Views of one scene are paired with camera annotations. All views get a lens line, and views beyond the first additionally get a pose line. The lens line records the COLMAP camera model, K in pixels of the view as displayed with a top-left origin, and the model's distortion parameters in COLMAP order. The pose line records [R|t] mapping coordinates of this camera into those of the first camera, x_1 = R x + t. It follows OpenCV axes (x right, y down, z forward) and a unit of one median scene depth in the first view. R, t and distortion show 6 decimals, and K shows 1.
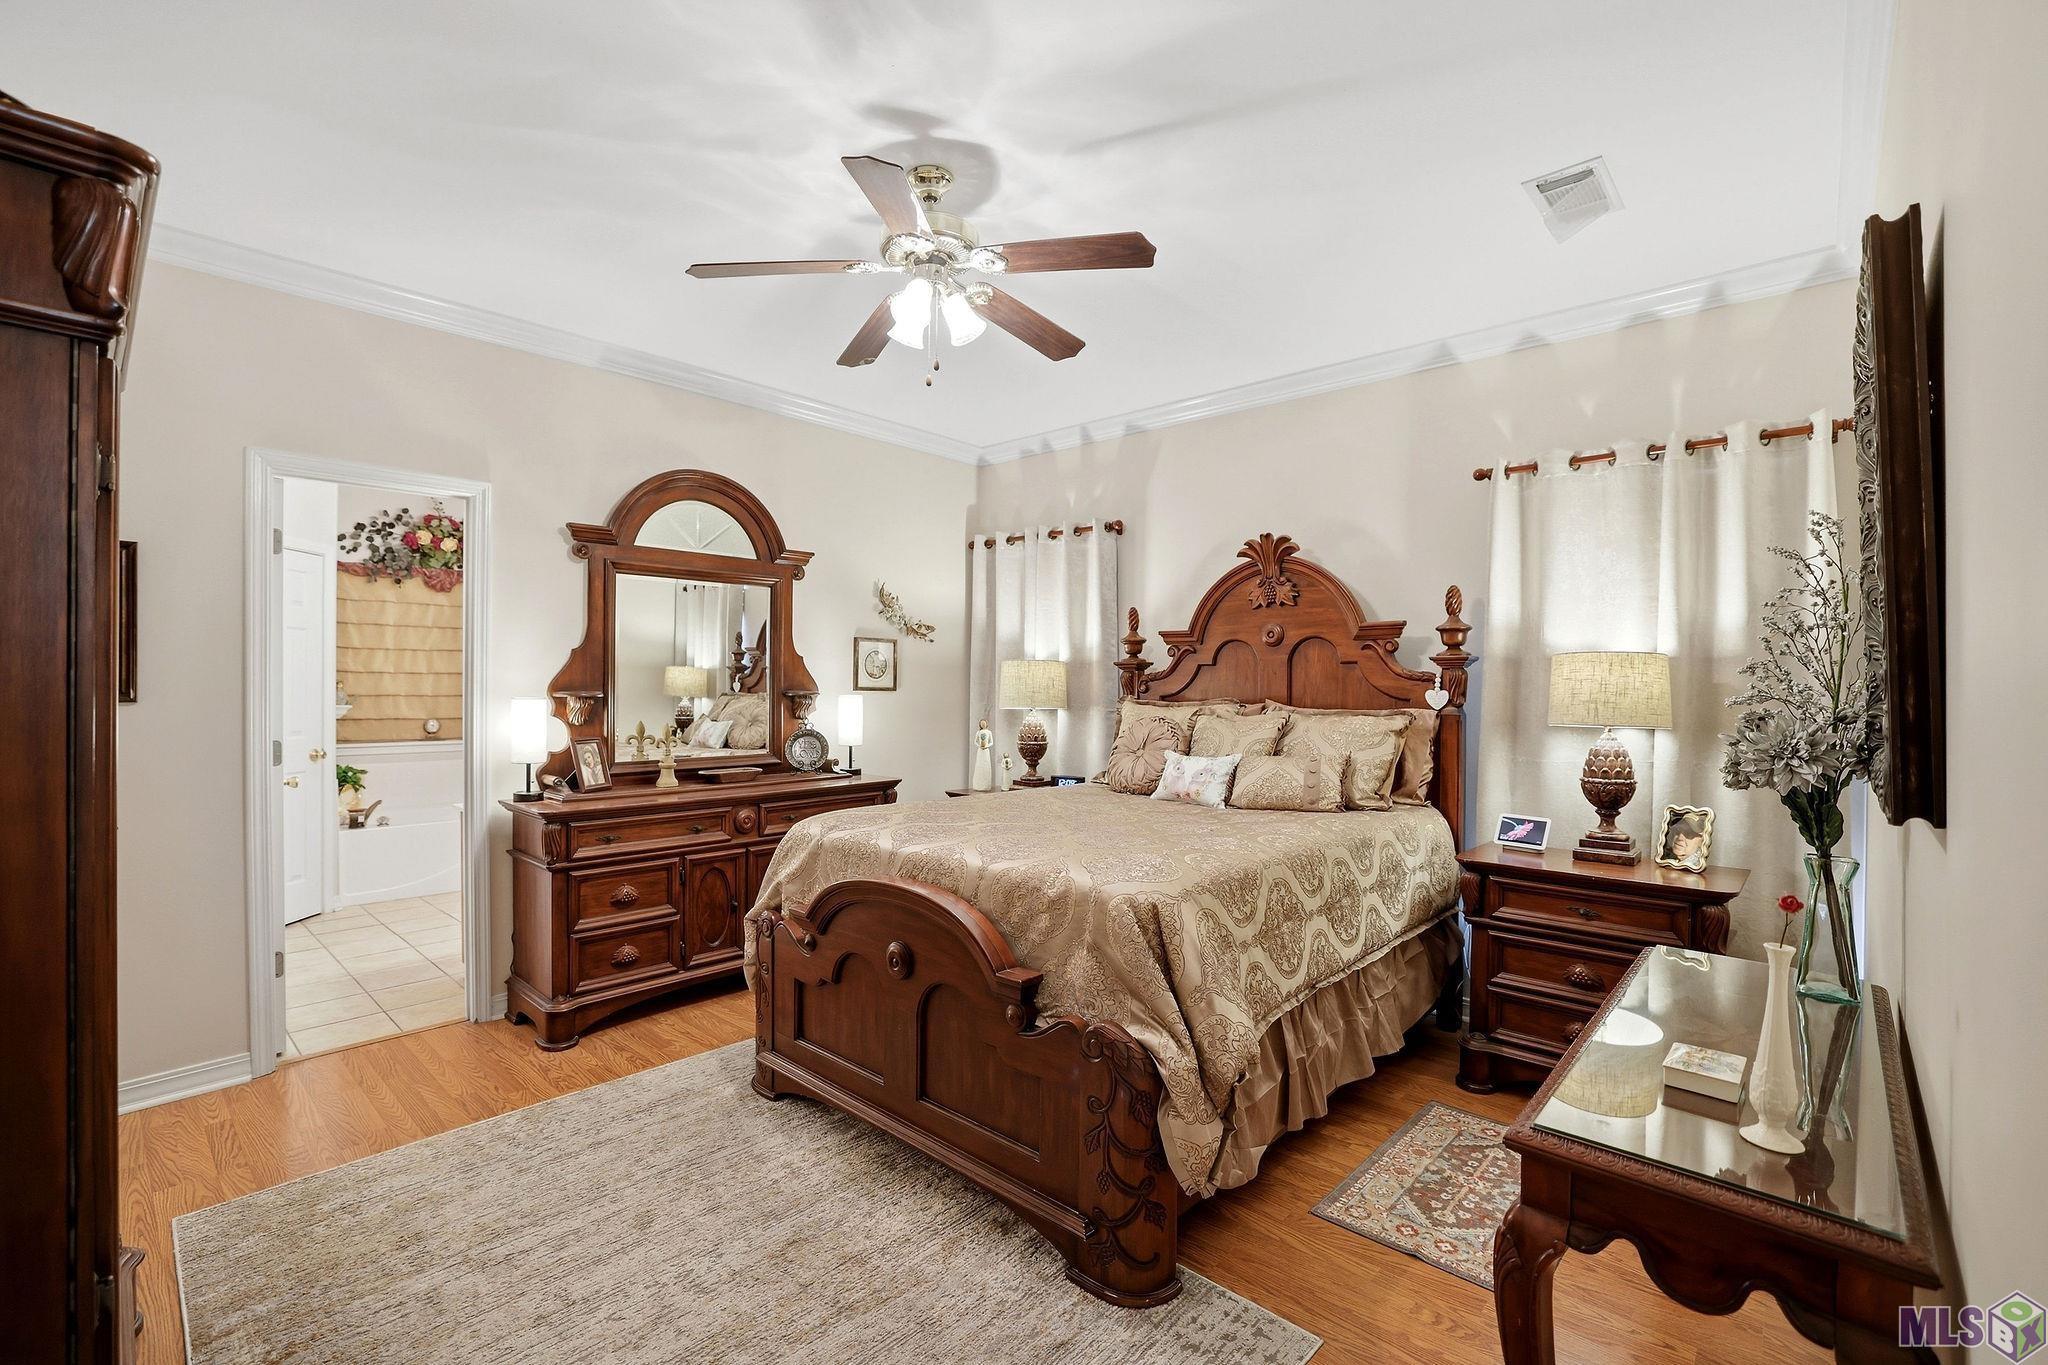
lens RADIAL K [[889.6, 0, 1019.1], [0, 889.6, 677.7], [0, 0, 1]] dist [-0.026740, 0.001979]
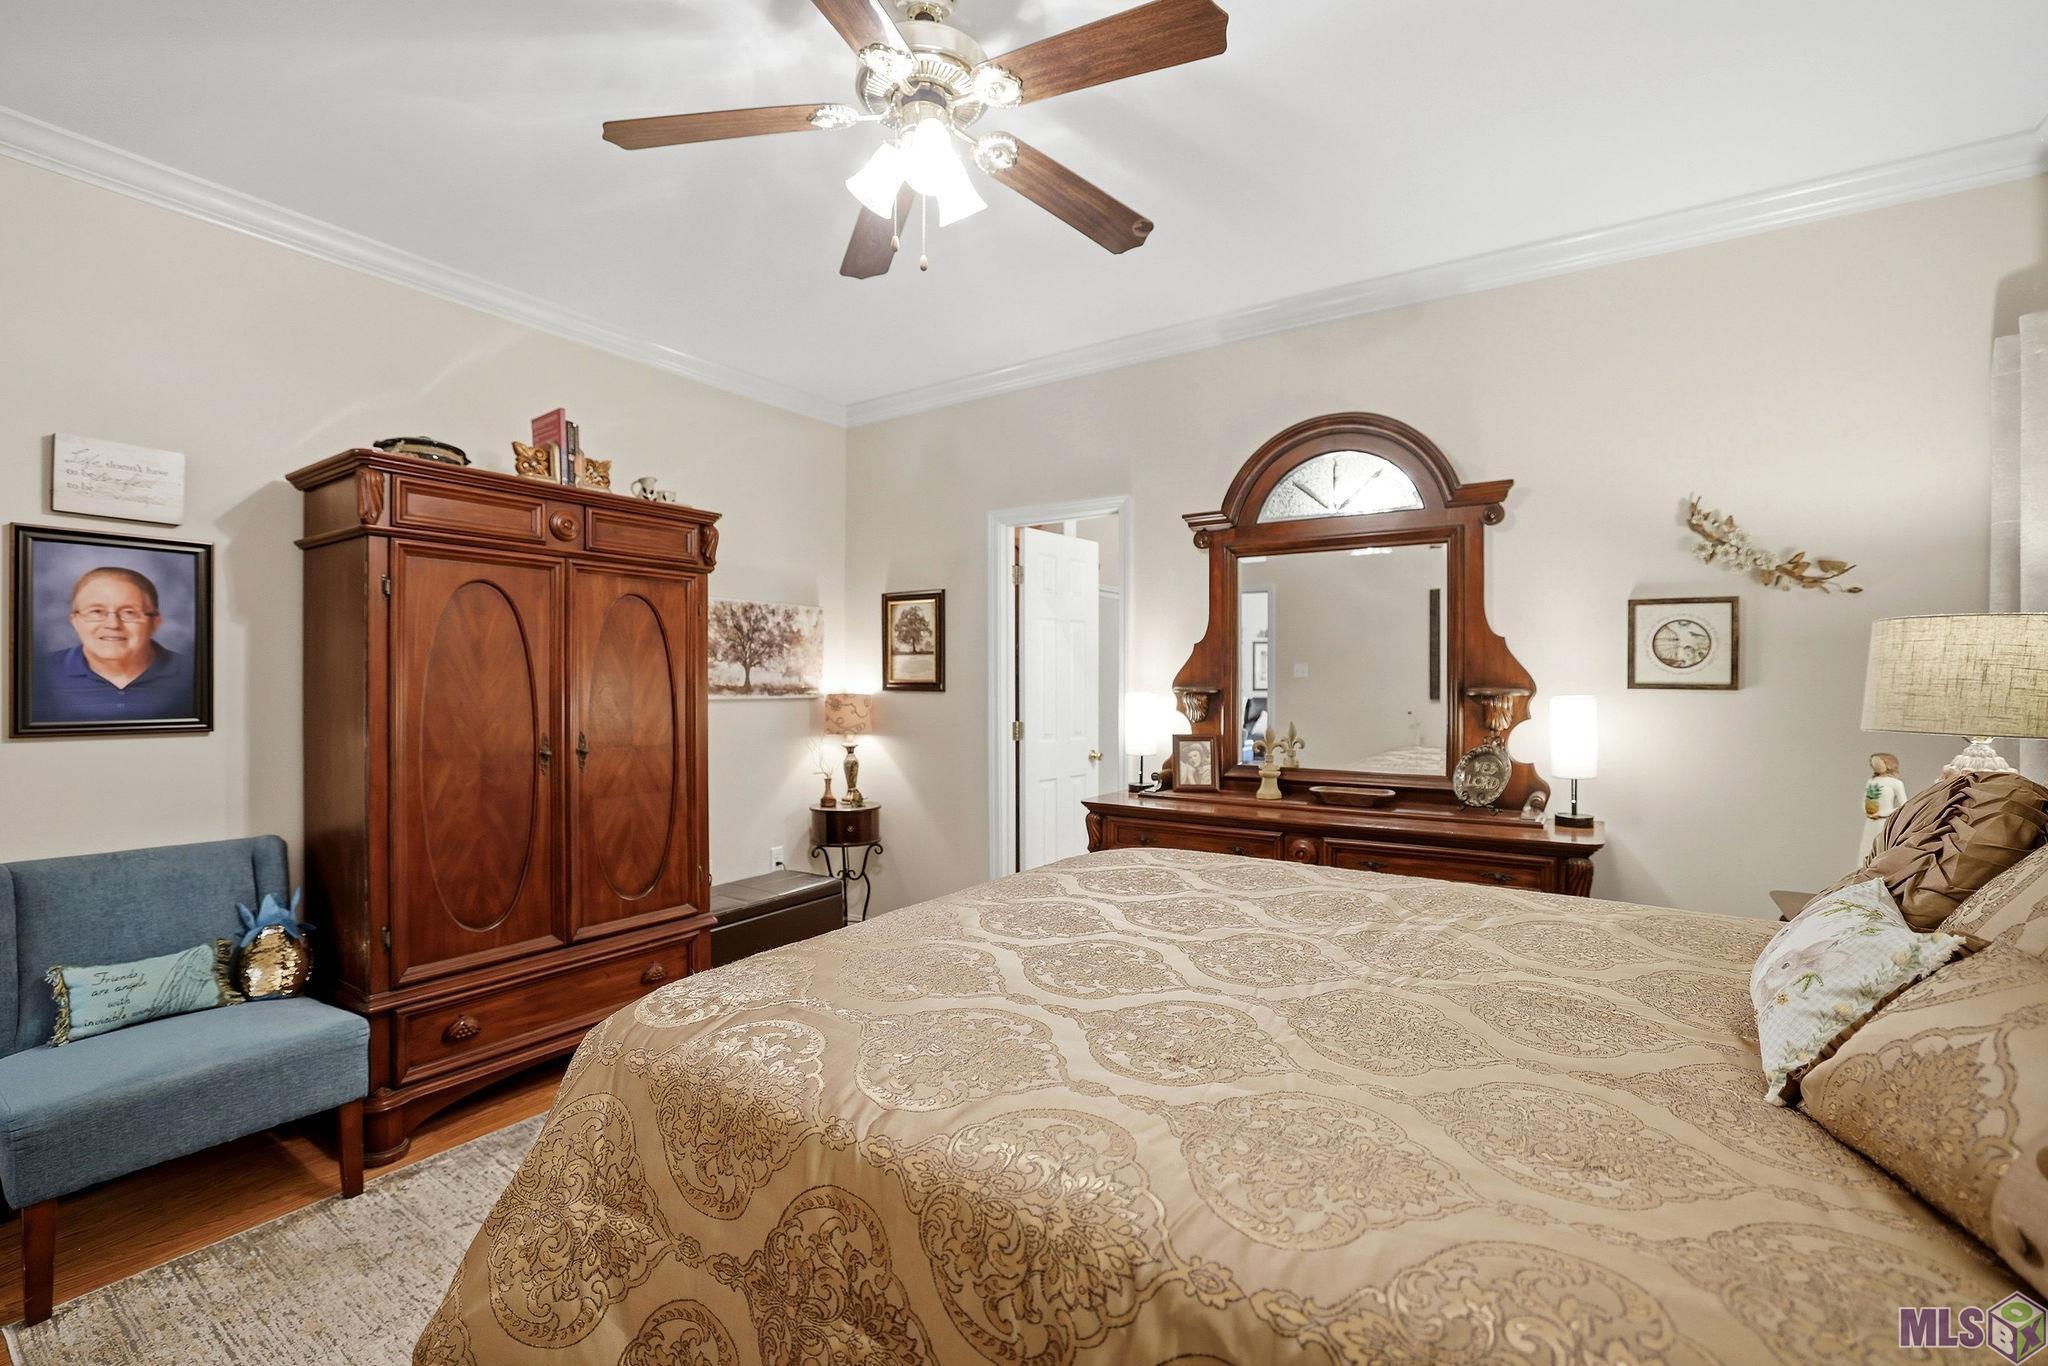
lens RADIAL K [[889.6, 0, 1020.4], [0, 889.6, 694.7], [0, 0, 1]] dist [-0.026740, 0.001979]
pose [[0.178076, 0.002307, -0.984014, 0.360397], [0.002695, 0.999992, 0.002832, 0.017309], [0.984013, -0.003157, 0.178068, 0.542757]]
